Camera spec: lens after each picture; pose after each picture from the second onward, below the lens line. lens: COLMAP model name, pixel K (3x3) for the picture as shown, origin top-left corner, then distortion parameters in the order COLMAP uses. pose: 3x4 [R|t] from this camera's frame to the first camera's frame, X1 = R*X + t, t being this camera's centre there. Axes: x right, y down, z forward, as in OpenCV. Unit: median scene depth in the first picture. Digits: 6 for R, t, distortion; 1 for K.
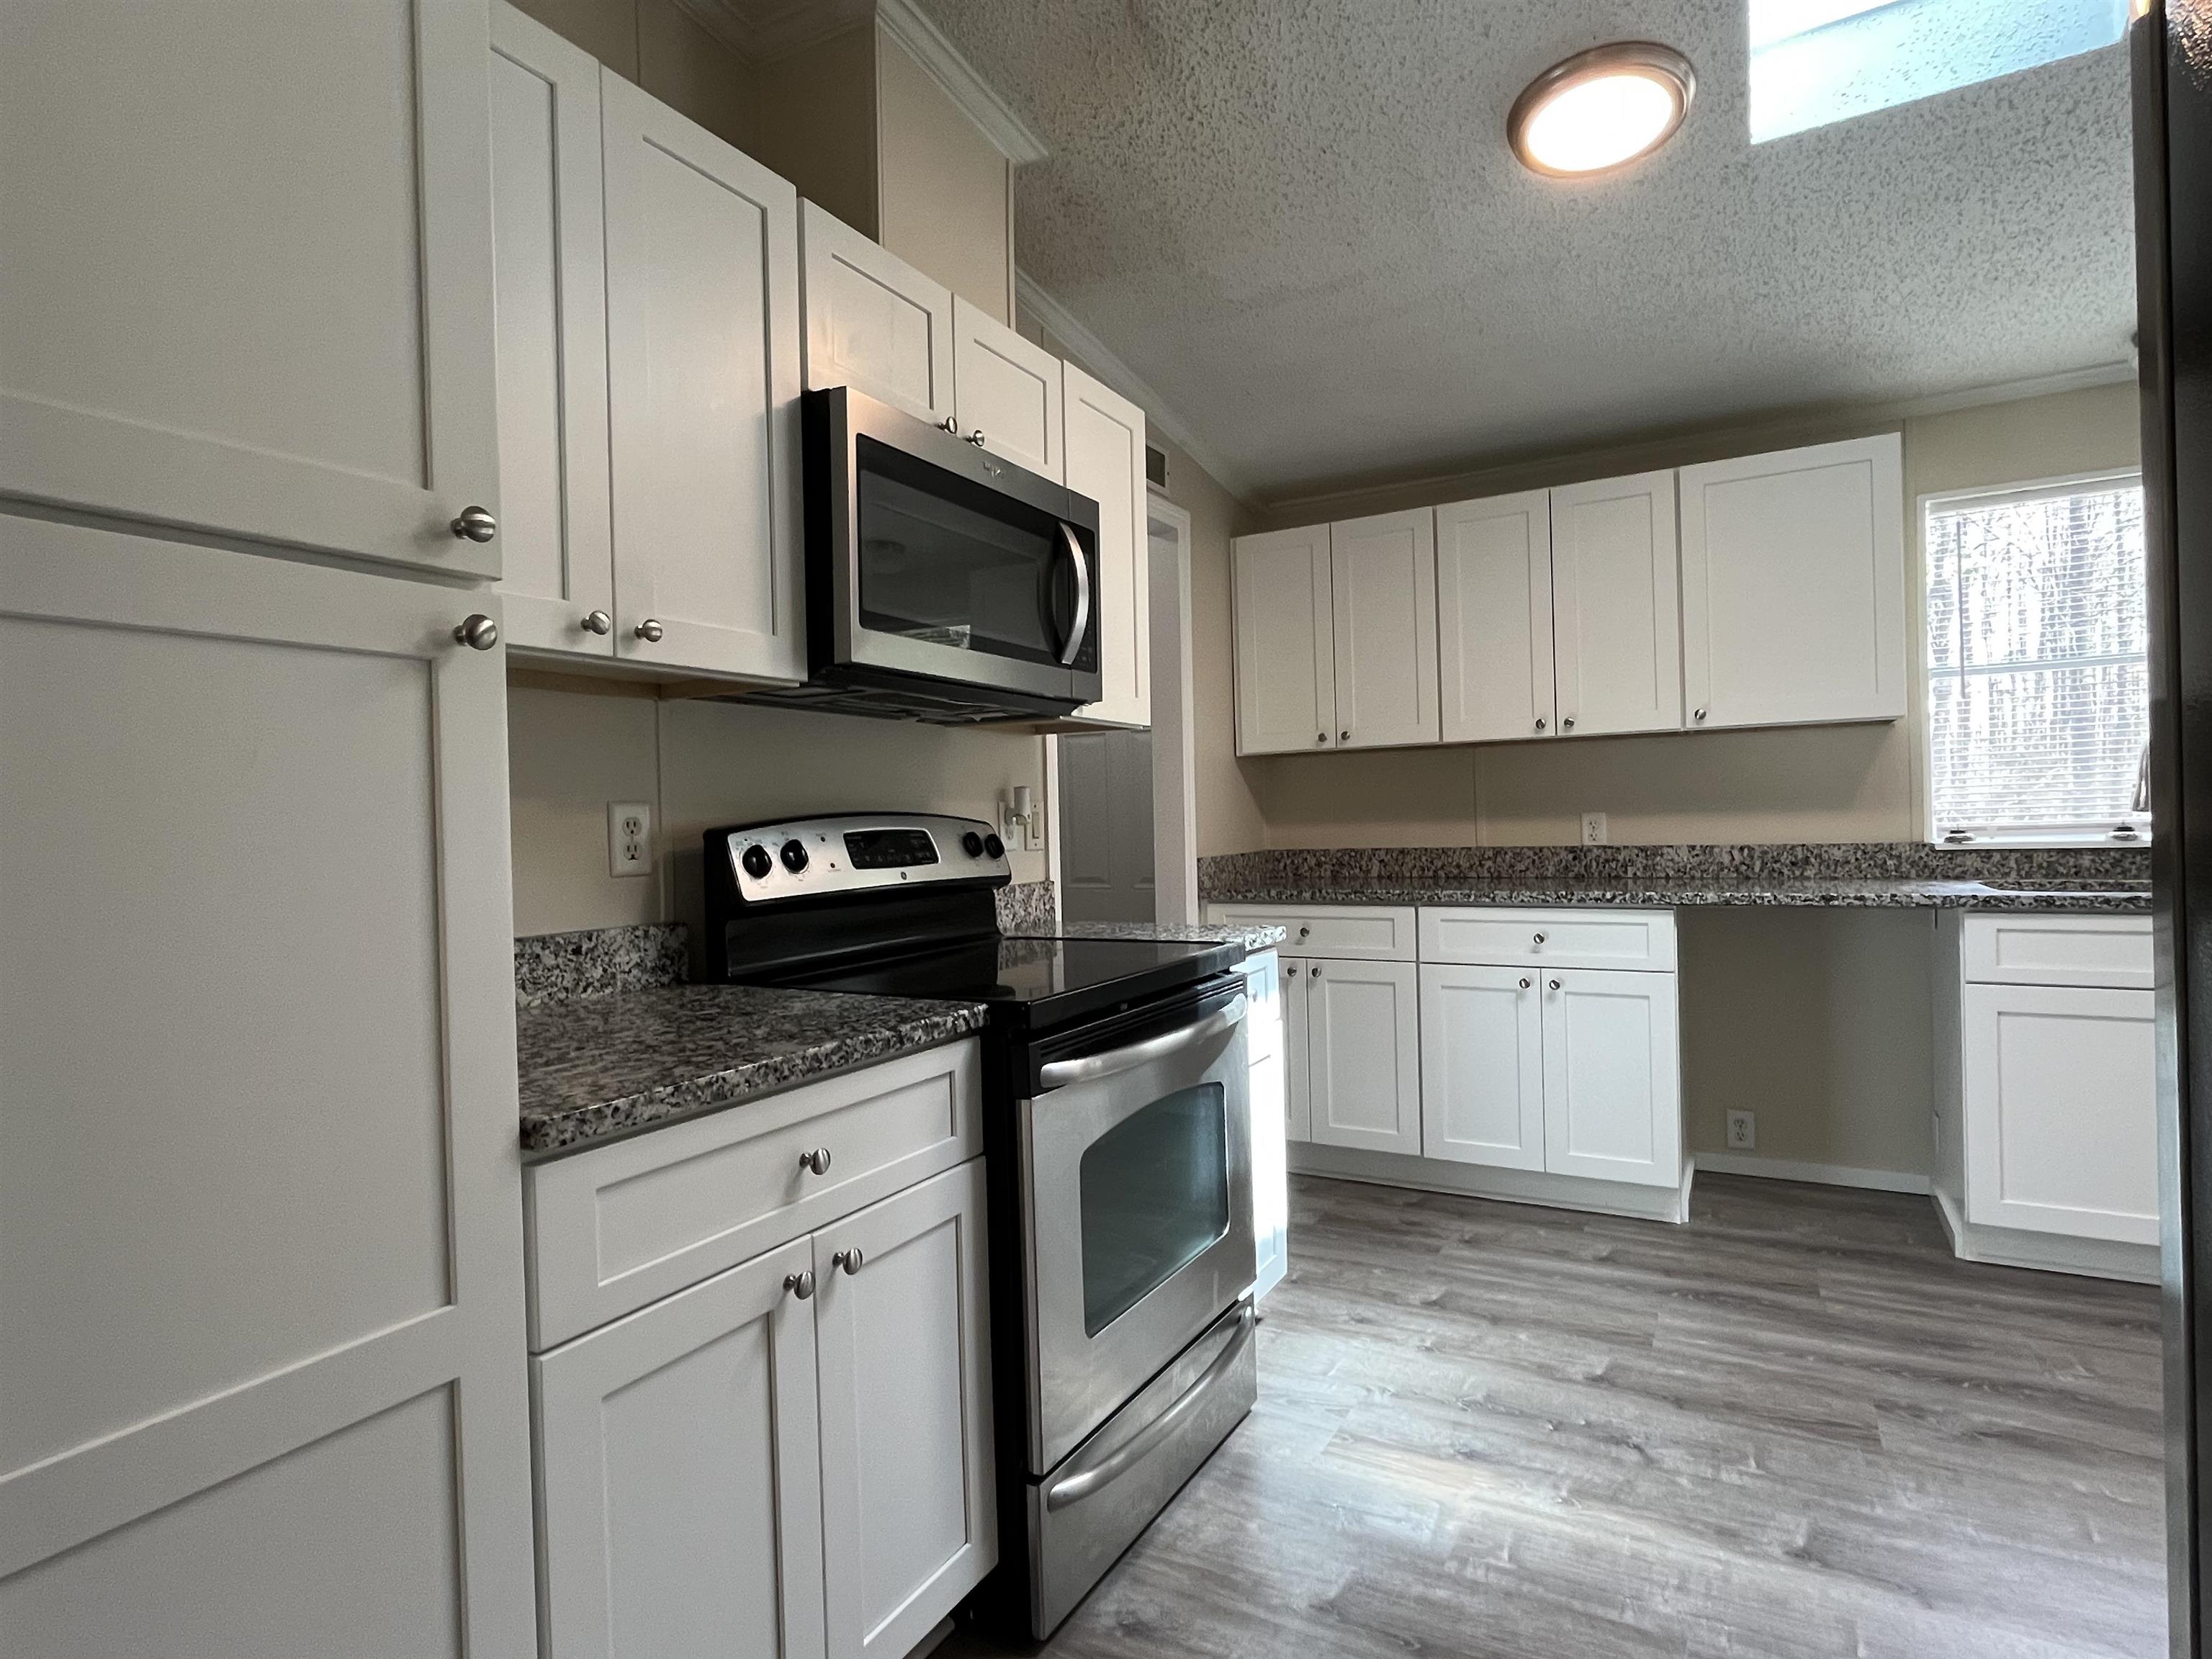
lens RADIAL K [[1141.1, 0, 1099.7], [0, 1141.1, 830.1], [0, 0, 1]] dist [-0.002766, -0.000565]
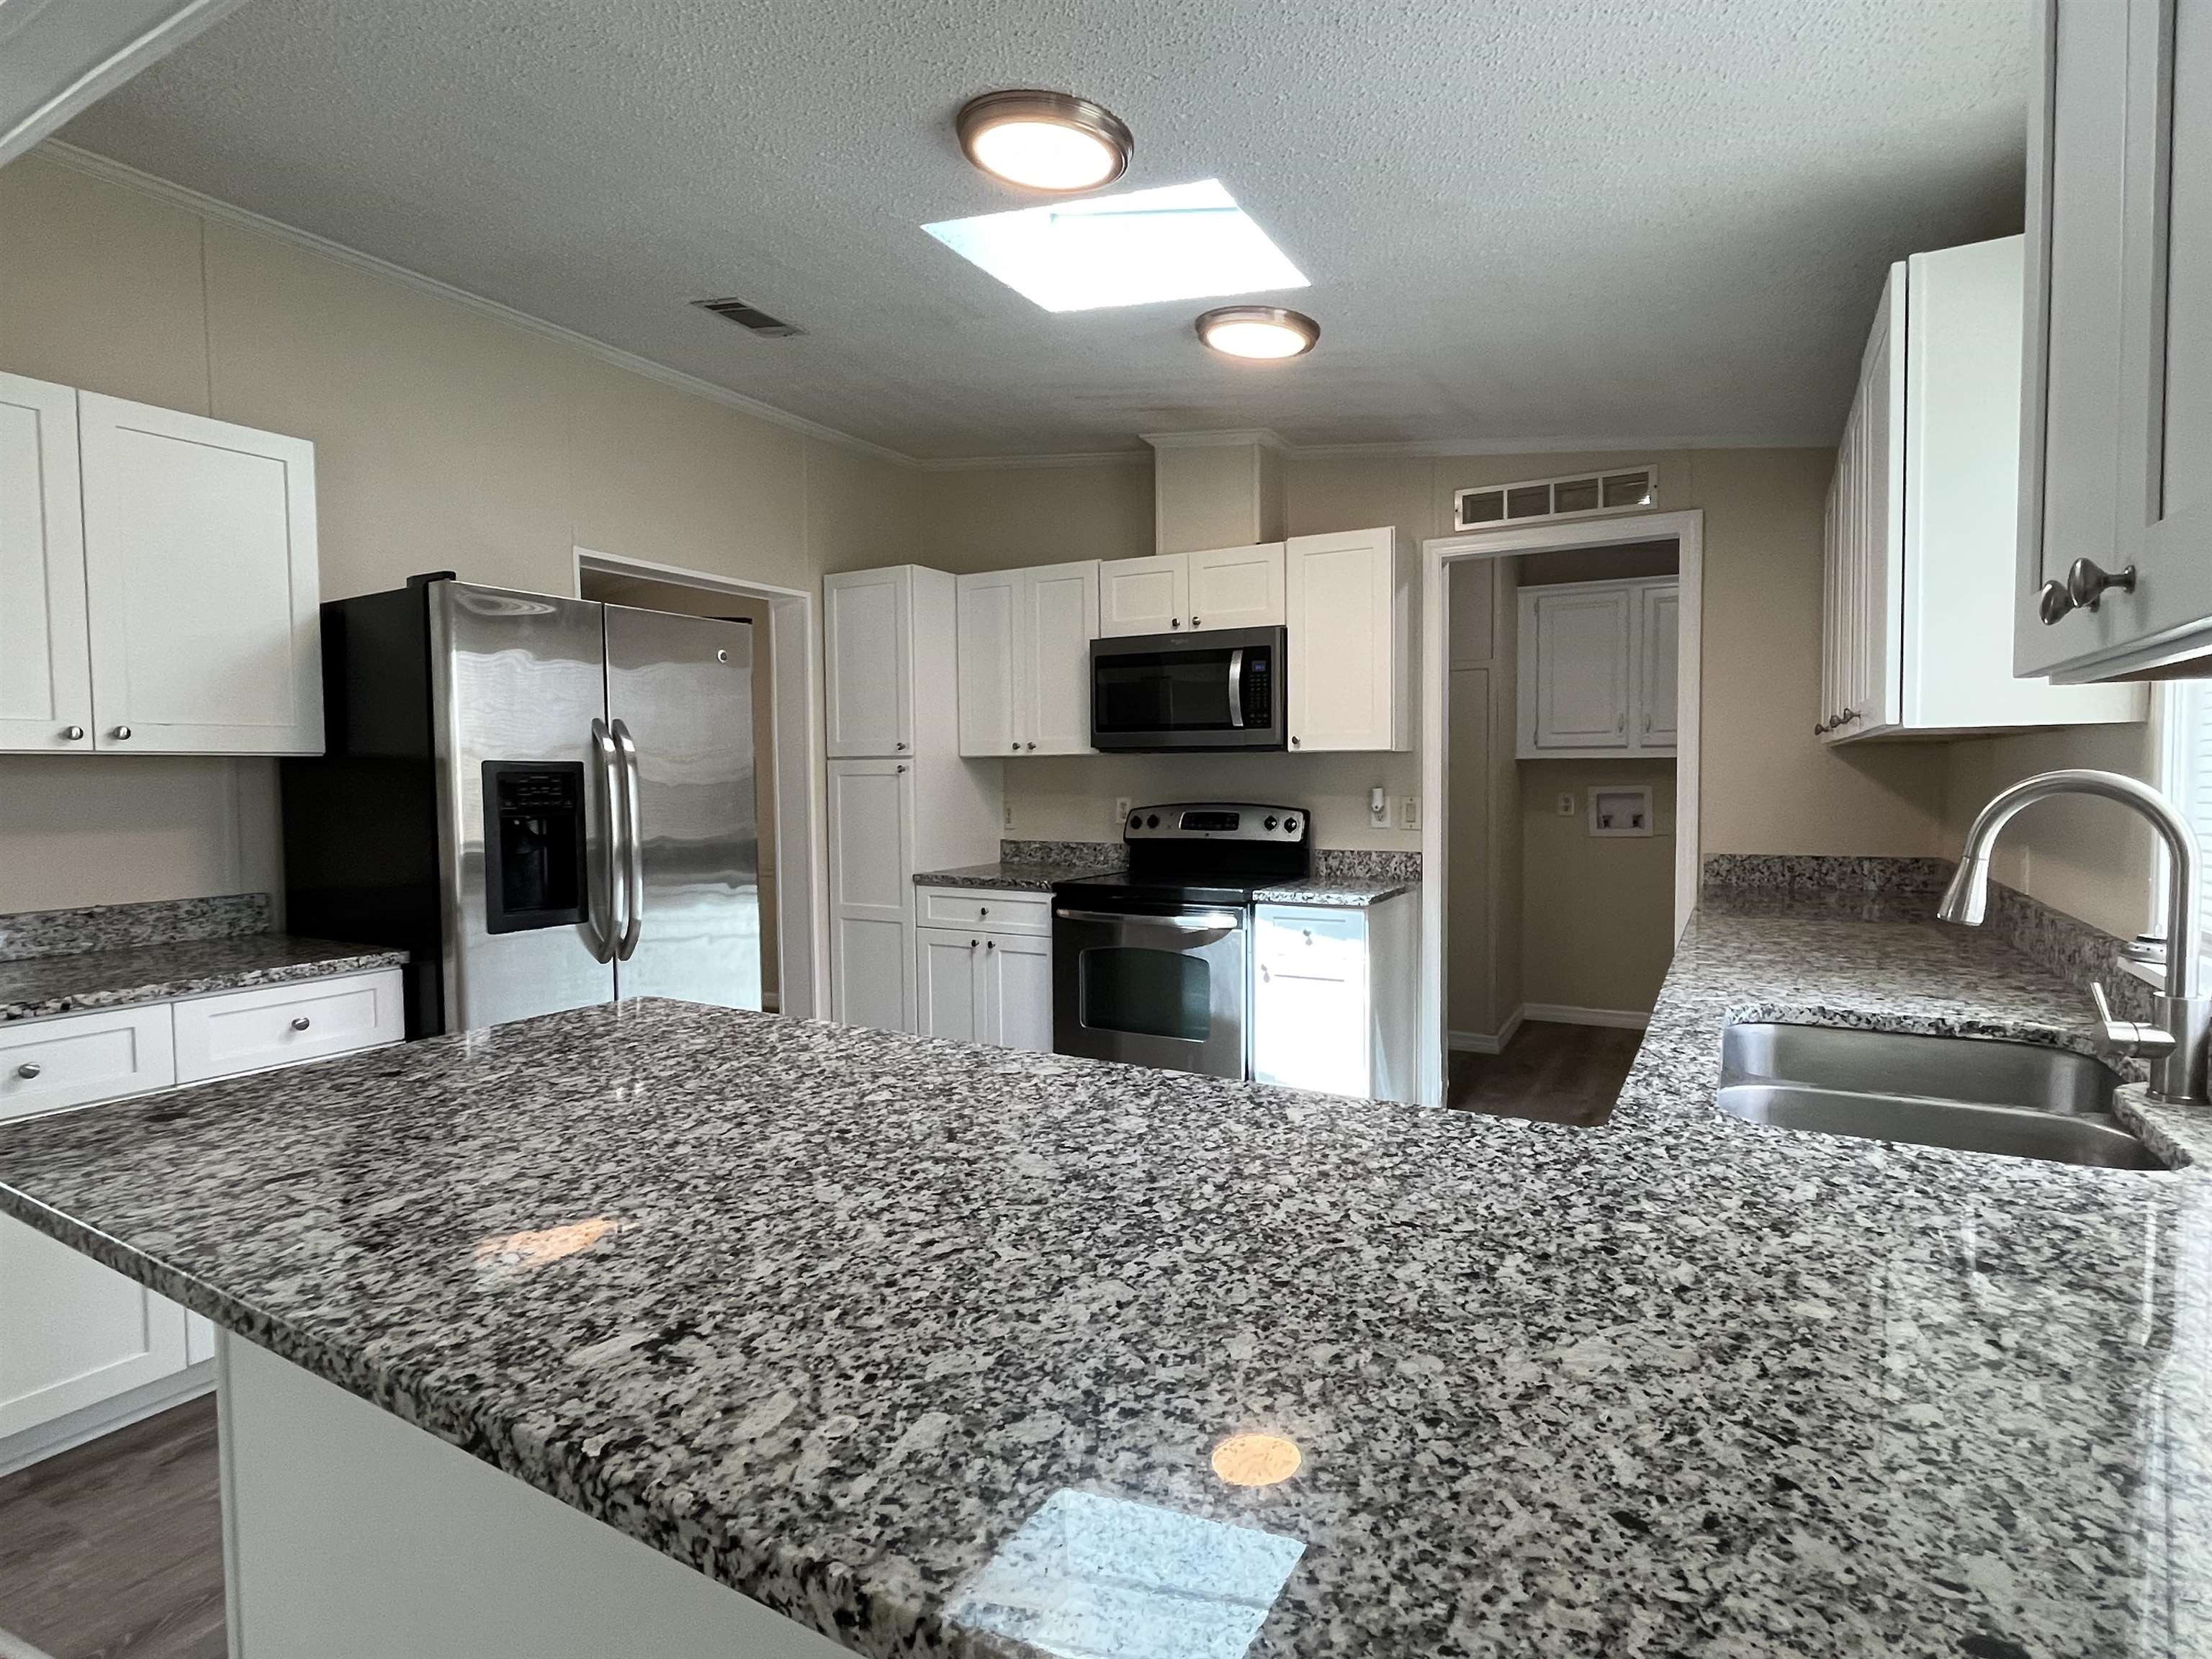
lens RADIAL K [[1141.1, 0, 1099.1], [0, 1141.1, 830.1], [0, 0, 1]] dist [-0.002766, -0.000565]
pose [[0.006410, 0.077006, -0.997010, 1.309341], [-0.001043, 0.997031, 0.077000, -0.088318], [0.999979, 0.000546, 0.006471, 0.555747]]
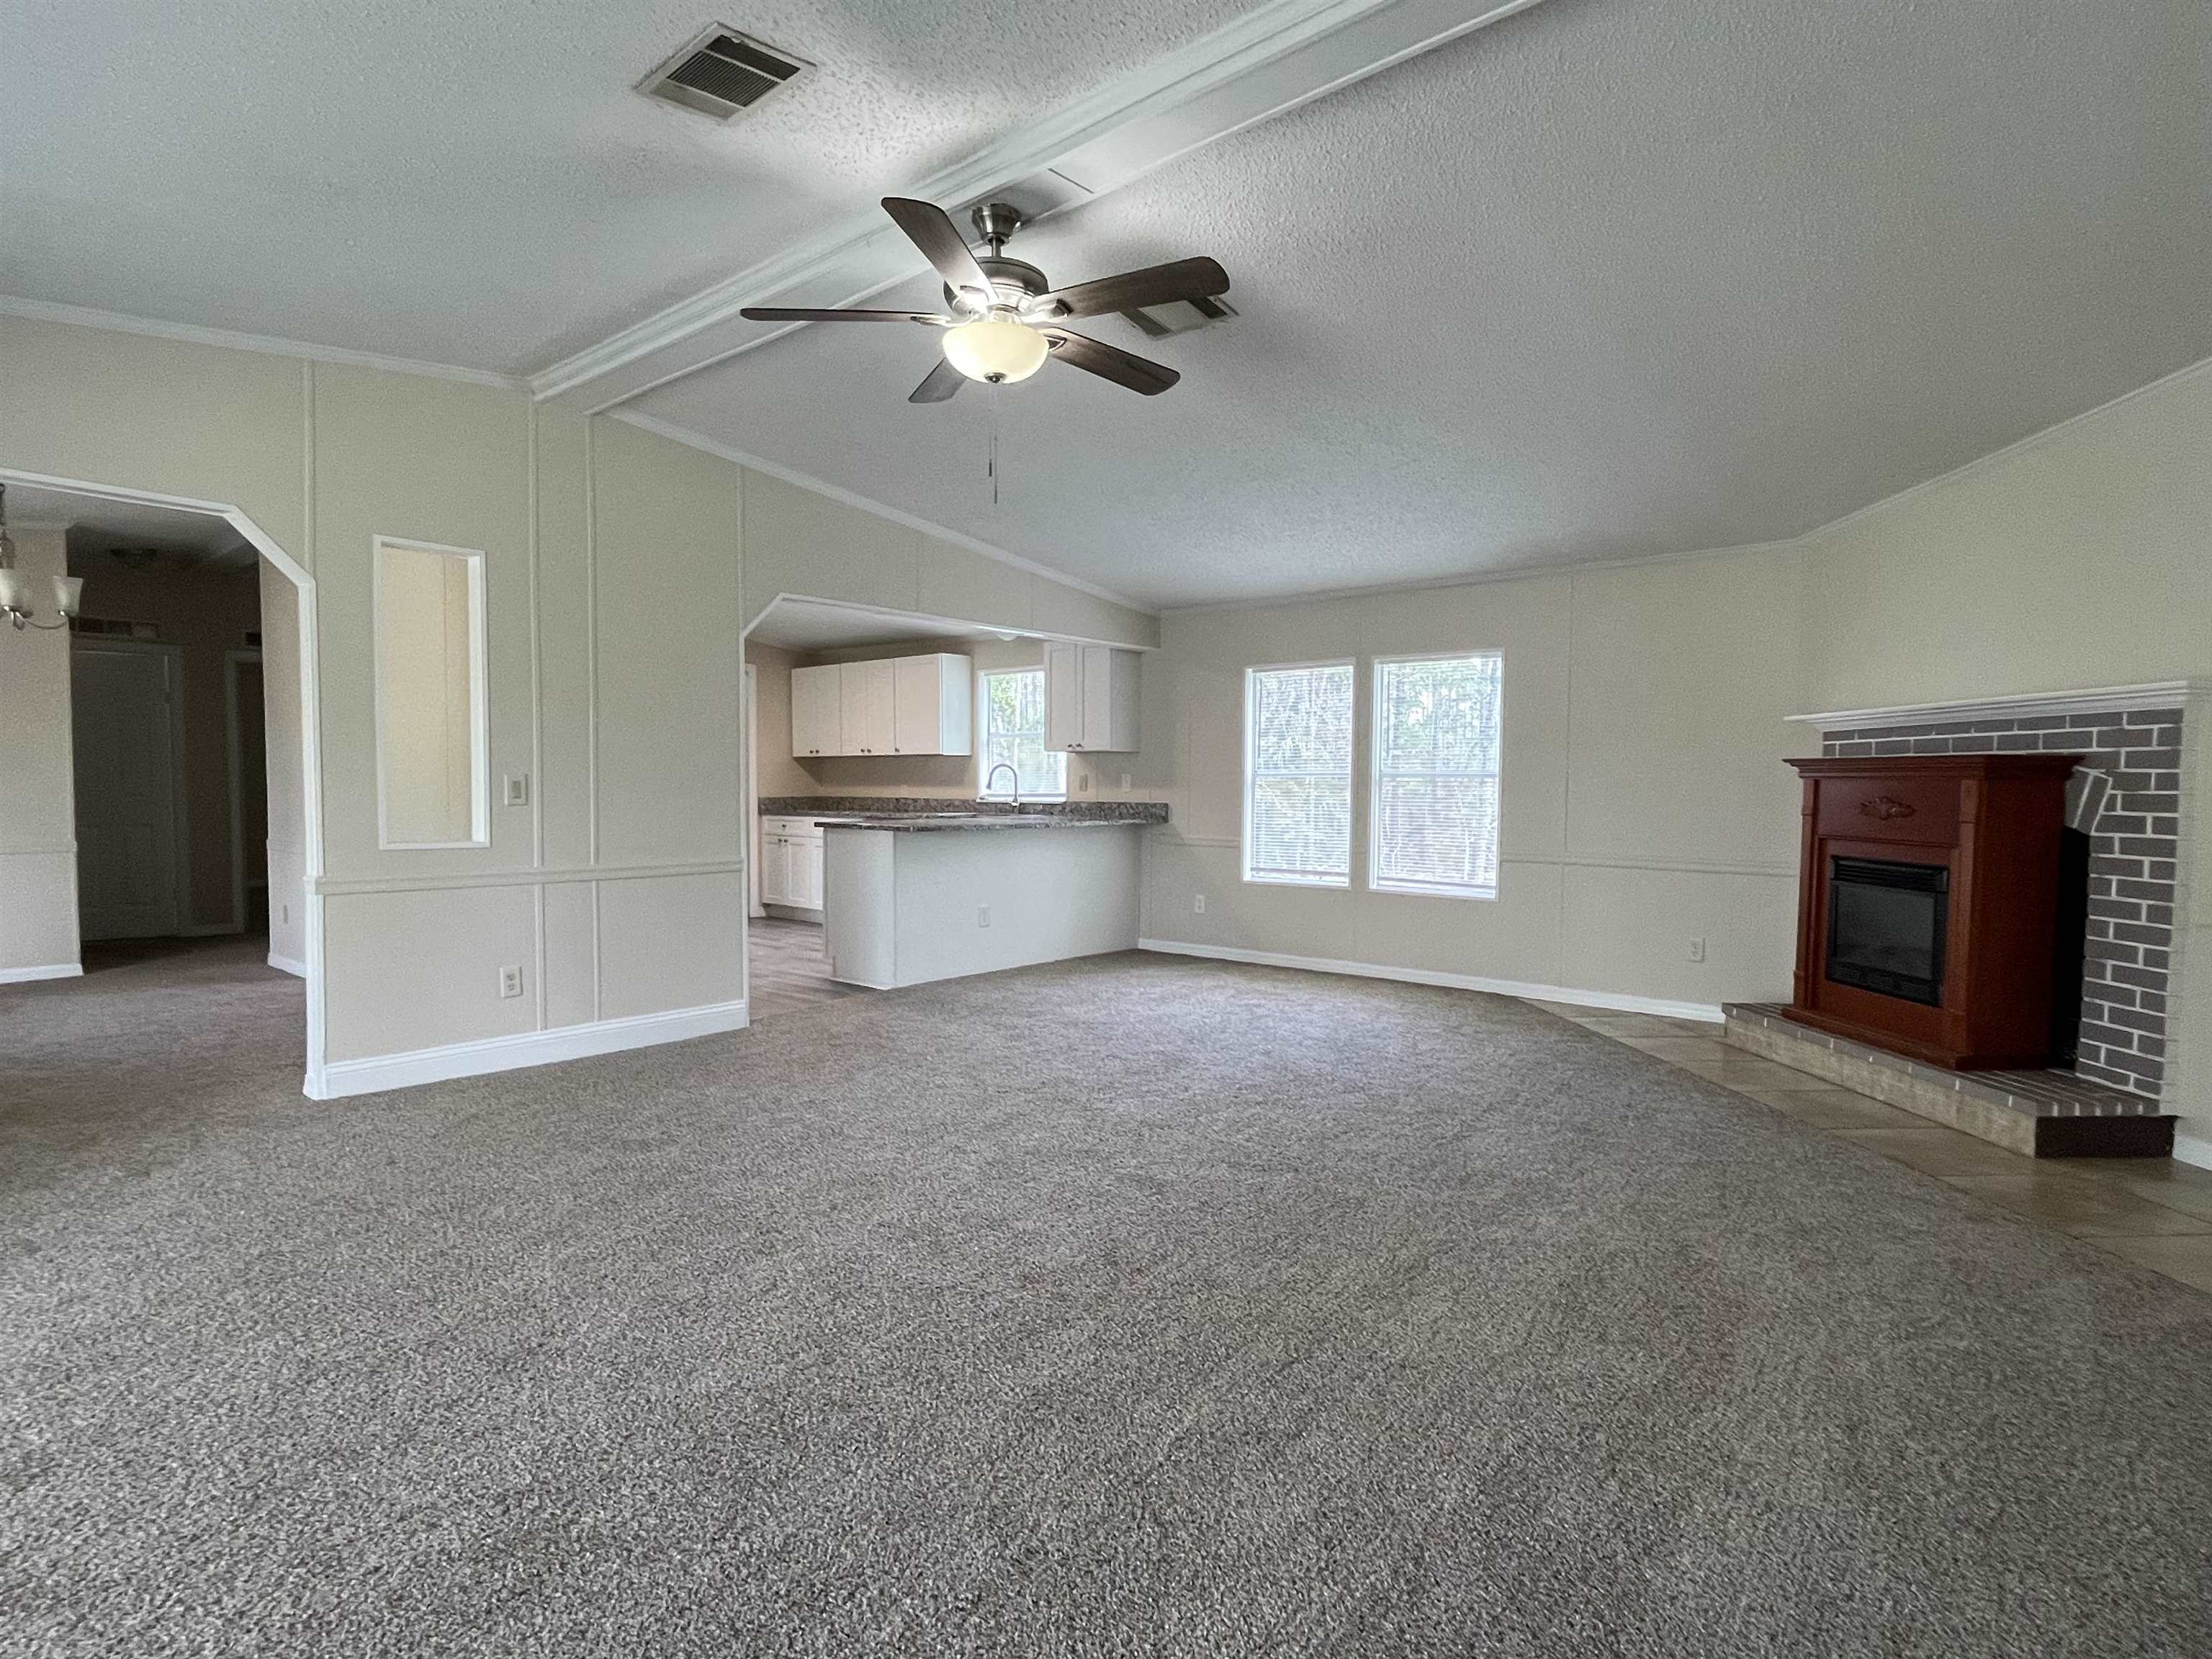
lens RADIAL K [[1141.1, 0, 1084.2], [0, 1141.1, 834.9], [0, 0, 1]] dist [-0.002766, -0.000565]
pose [[0.980062, 0.041373, -0.194338, 1.594647], [-0.033955, 0.998568, 0.041352, -0.027360], [0.195770, -0.033929, 0.980063, -1.694092]]
